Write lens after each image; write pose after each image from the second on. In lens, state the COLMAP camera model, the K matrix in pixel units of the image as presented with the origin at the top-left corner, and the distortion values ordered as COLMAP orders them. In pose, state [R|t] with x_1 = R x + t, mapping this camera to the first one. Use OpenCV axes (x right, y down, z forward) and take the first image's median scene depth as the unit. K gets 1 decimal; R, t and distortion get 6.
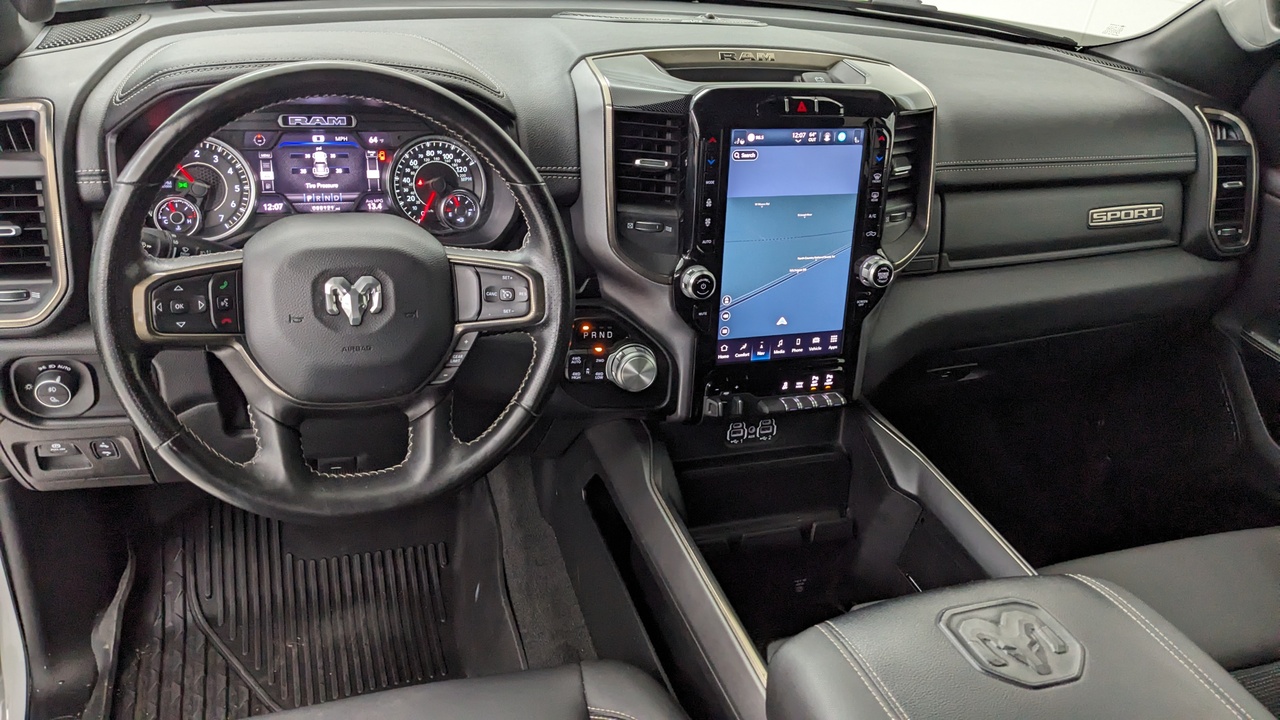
lens RADIAL K [[986.1, 0, 640.0], [0, 986.1, 359.2], [0, 0, 1]] dist [0.034168, -0.060915]
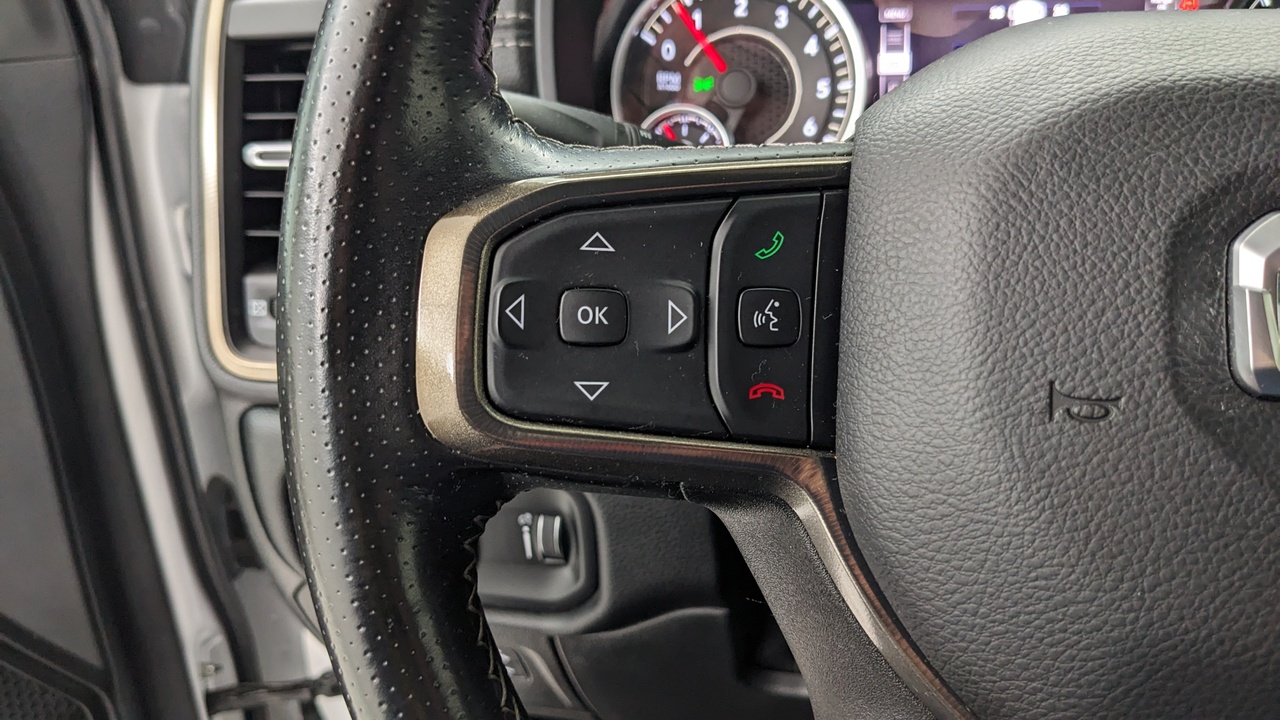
lens RADIAL K [[986.1, 0, 642.7], [0, 986.1, 372.5], [0, 0, 1]] dist [0.034168, -0.060915]
pose [[0.863822, 0.053988, -0.500896, -0.246115], [-0.105668, 0.991542, -0.075357, -0.016715], [0.492591, 0.118024, 0.862220, 0.591611]]
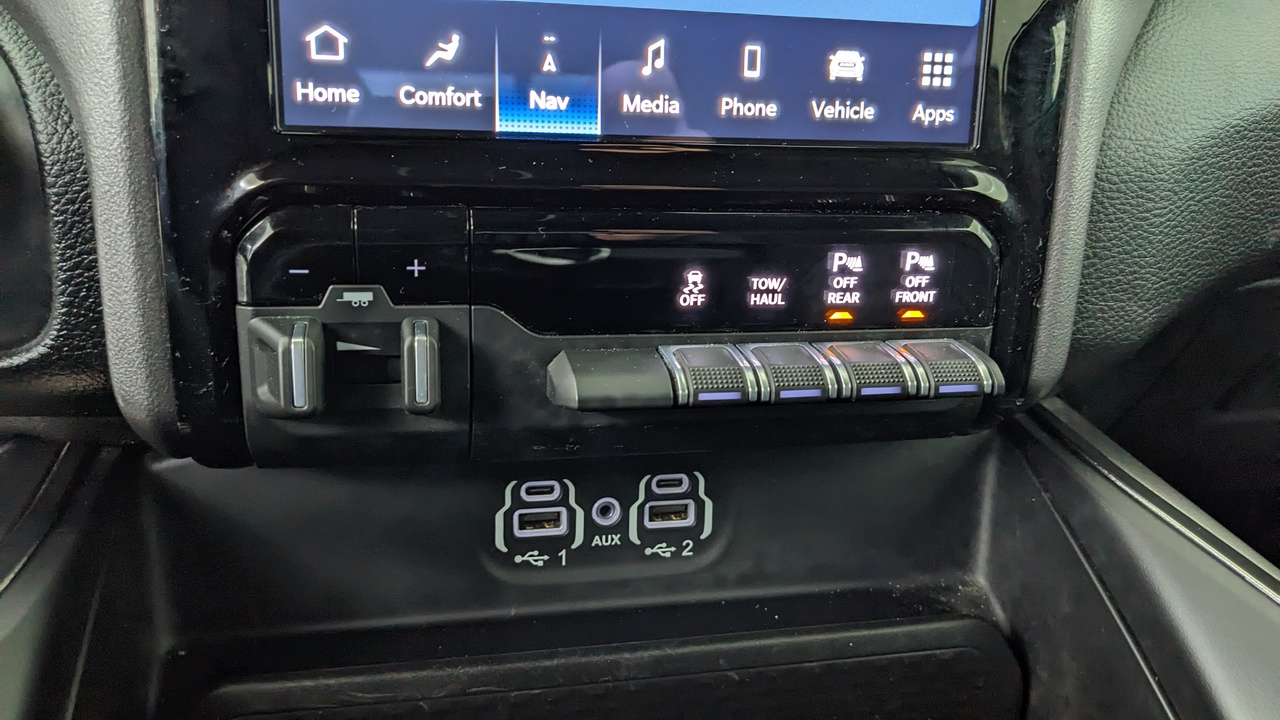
lens RADIAL K [[986.1, 0, 644.4], [0, 986.1, 357.7], [0, 0, 1]] dist [0.034168, -0.060915]
pose [[0.990322, 0.013857, -0.138094, 0.177189], [-0.030559, 0.992355, -0.119569, 0.070664], [0.135382, 0.122632, 0.983175, 0.854292]]
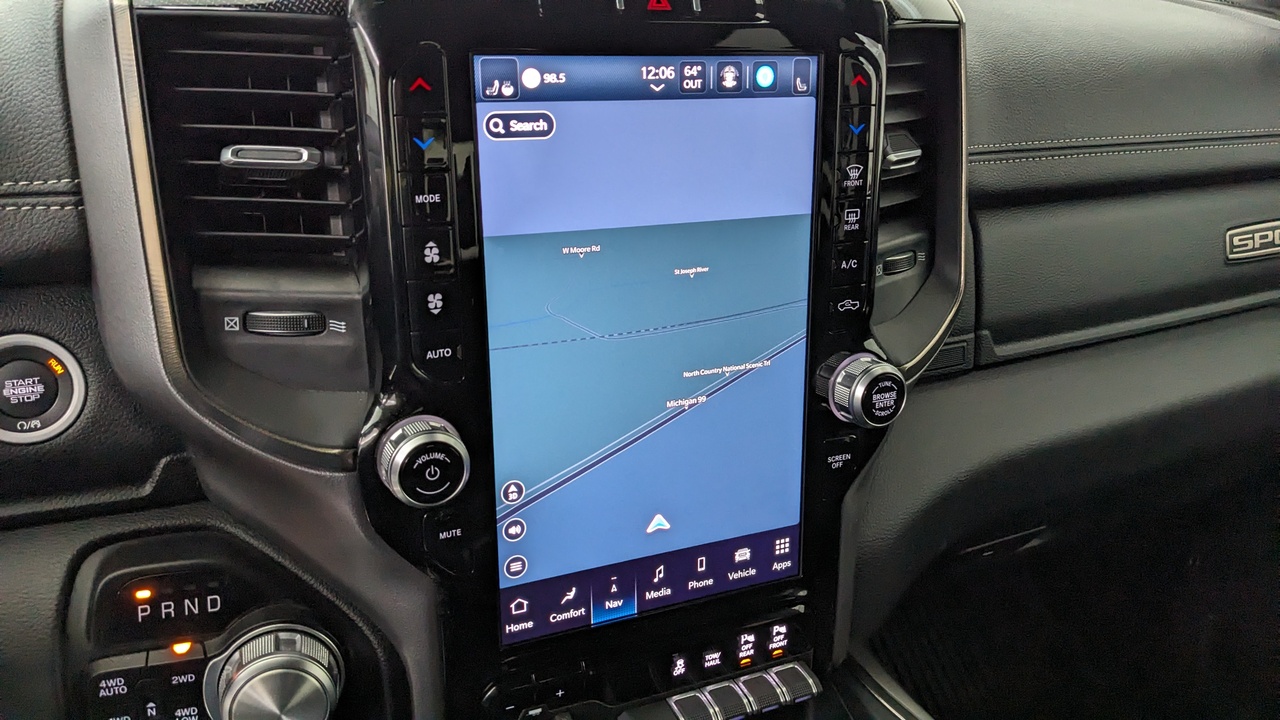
lens RADIAL K [[986.1, 0, 636.6], [0, 986.1, 341.4], [0, 0, 1]] dist [0.034168, -0.060915]
pose [[0.996176, -0.061973, 0.061587, 0.118678], [0.066646, 0.994804, -0.076960, -0.087399], [-0.056497, 0.080770, 0.995130, 0.601371]]
